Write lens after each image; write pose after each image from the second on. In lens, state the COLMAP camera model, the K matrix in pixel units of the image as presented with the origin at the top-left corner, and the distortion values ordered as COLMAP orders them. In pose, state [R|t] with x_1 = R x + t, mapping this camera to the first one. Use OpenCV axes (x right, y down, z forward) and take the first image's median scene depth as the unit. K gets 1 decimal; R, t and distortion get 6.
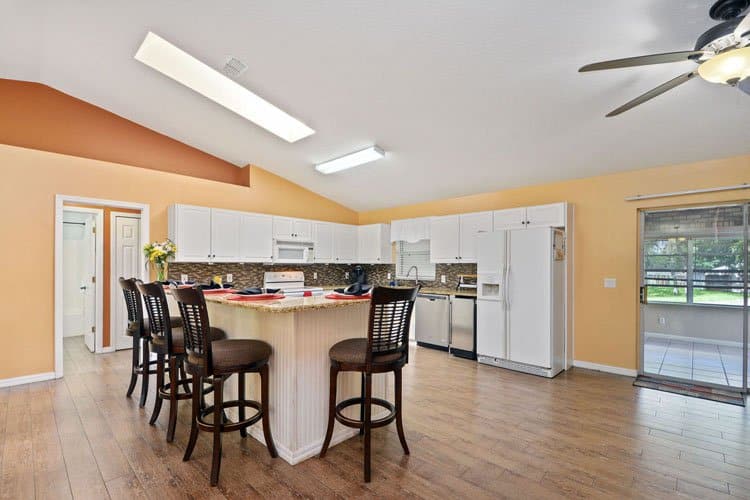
lens RADIAL K [[330.9, 0, 371.7], [0, 330.9, 266.1], [0, 0, 1]] dist [-0.007103, -0.005388]
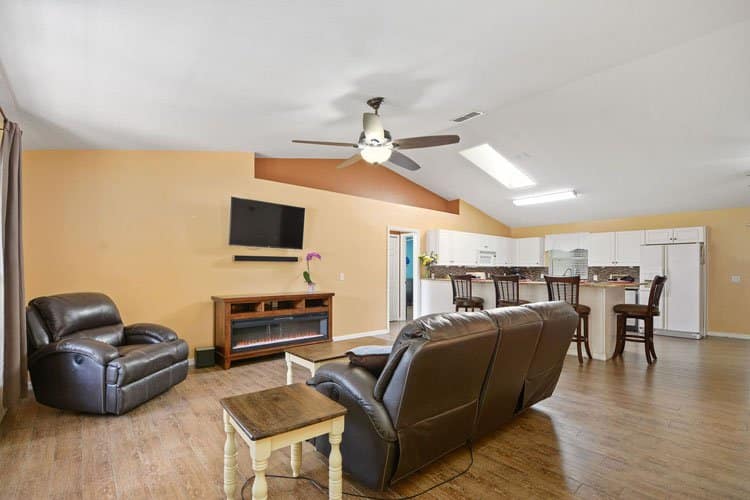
lens RADIAL K [[330.9, 0, 375.5], [0, 330.9, 268.7], [0, 0, 1]] dist [-0.007103, -0.005388]
pose [[0.992958, 0.002492, -0.118439, -0.570827], [-0.002645, 0.999996, -0.001132, 0.005614], [0.118436, 0.001437, 0.992961, -0.519874]]
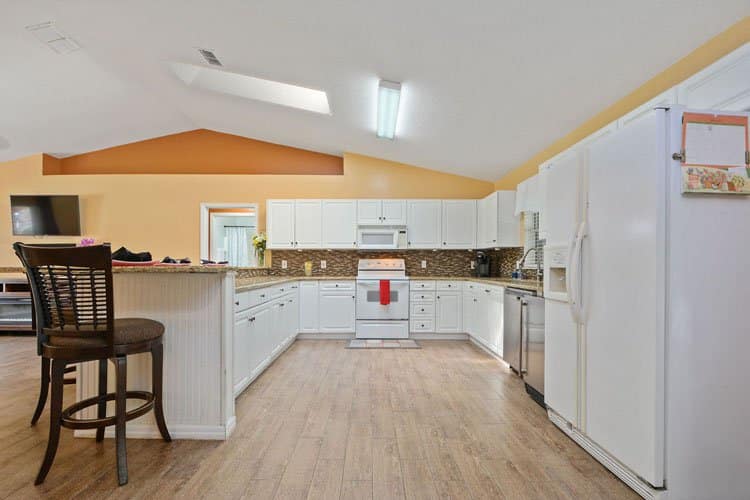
lens RADIAL K [[330.9, 0, 366.5], [0, 330.9, 271.8], [0, 0, 1]] dist [-0.007103, -0.005388]
pose [[0.688159, 0.011962, -0.725461, 0.415447], [0.000787, 0.999851, 0.017232, 0.039729], [0.725559, -0.012429, 0.688047, 0.359252]]
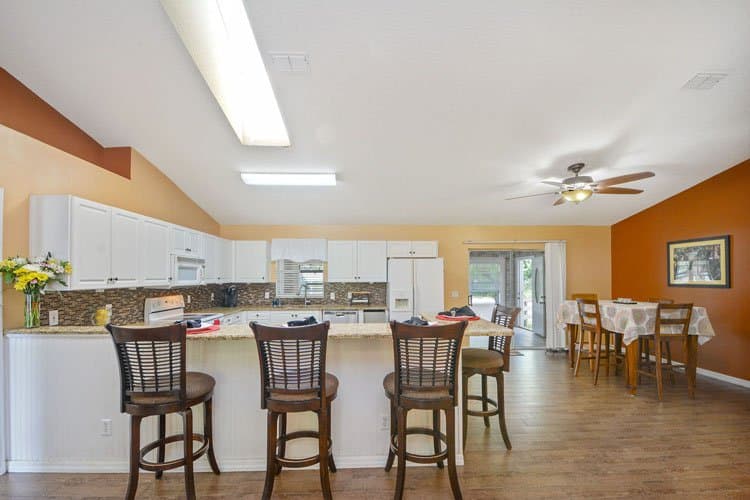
lens RADIAL K [[330.9, 0, 370.6], [0, 330.9, 271.5], [0, 0, 1]] dist [-0.007103, -0.005388]
pose [[0.703355, 0.005367, 0.710819, -0.512406], [0.007477, 0.999860, -0.014948, -0.028280], [-0.710799, 0.015828, 0.703217, 0.140957]]
